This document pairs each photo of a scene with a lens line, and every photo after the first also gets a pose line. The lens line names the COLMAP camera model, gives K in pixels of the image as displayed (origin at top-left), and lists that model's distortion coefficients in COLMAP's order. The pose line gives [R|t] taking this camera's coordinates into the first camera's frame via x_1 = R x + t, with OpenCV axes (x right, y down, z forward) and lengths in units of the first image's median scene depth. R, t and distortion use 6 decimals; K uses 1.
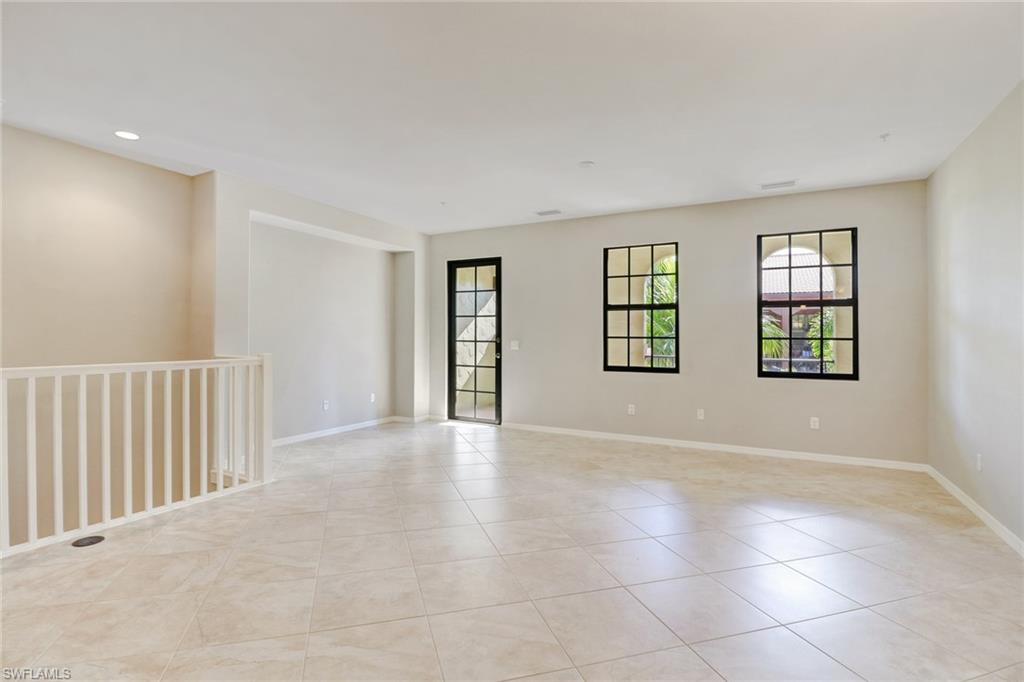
lens RADIAL K [[484.7, 0, 508.6], [0, 484.7, 336.6], [0, 0, 1]] dist [-0.013012, -0.001584]
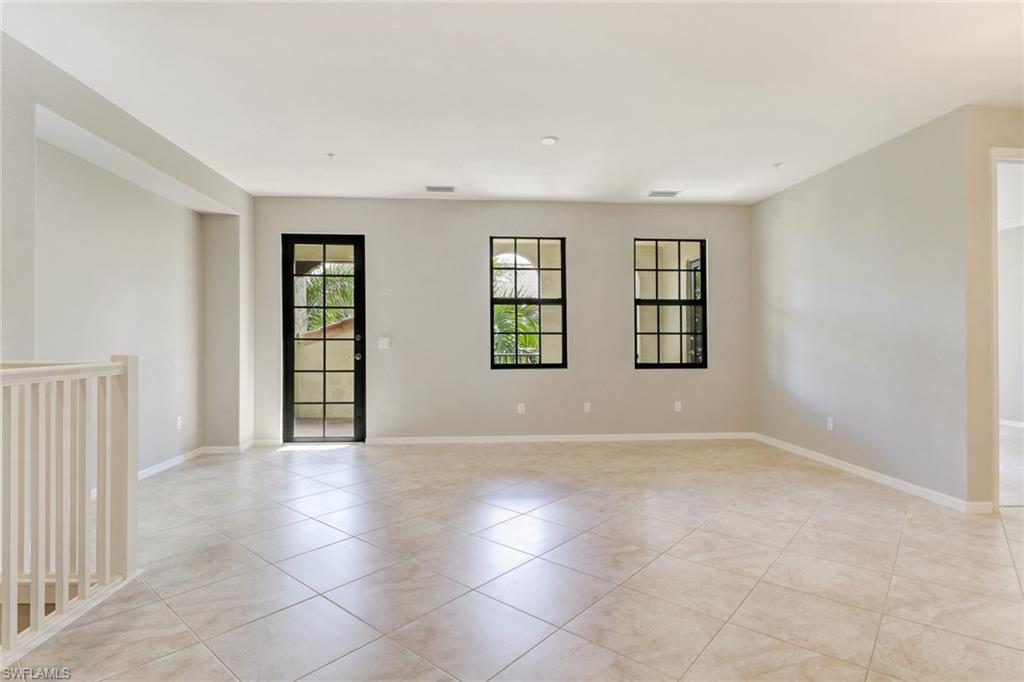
lens RADIAL K [[521.7, 0, 504.7], [0, 521.7, 328.6], [0, 0, 1]] dist [-0.000370, -0.000644]
pose [[0.845261, 0.000941, 0.534352, -0.324622], [0.003859, 0.999962, -0.007866, 0.000823], [-0.534339, 0.008711, 0.845225, 0.149586]]
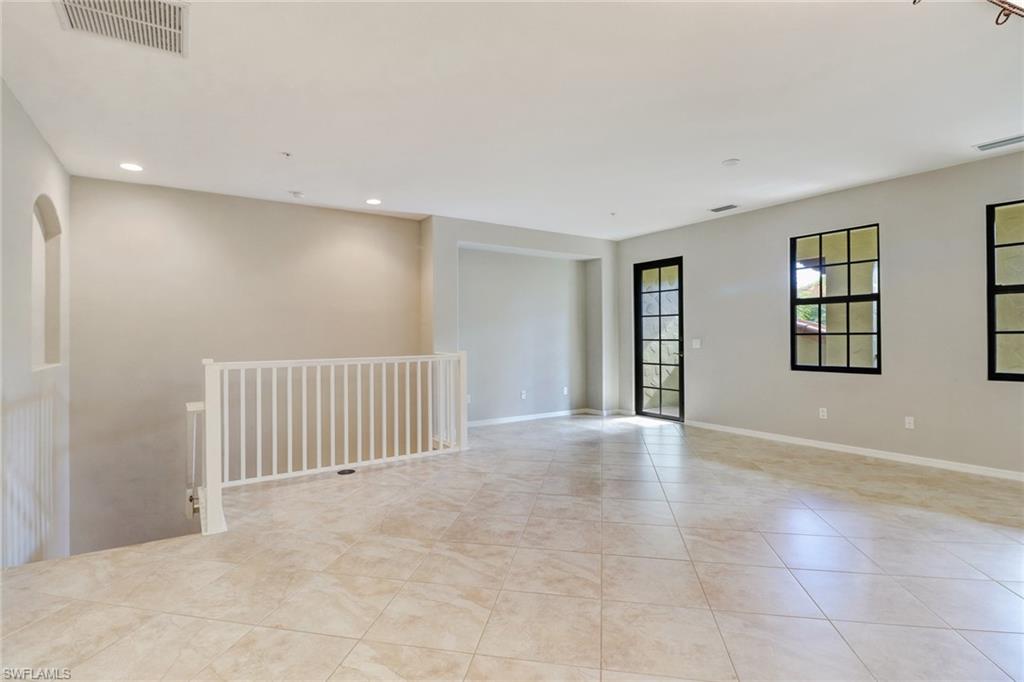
lens RADIAL K [[487.8, 0, 521.7], [0, 487.8, 325.5], [0, 0, 1]] dist [-0.000382, -0.000381]
pose [[0.889716, -0.021990, -0.455984, 0.169759], [0.011748, 0.999611, -0.025285, 0.002647], [0.456363, 0.017140, 0.889629, -0.070387]]
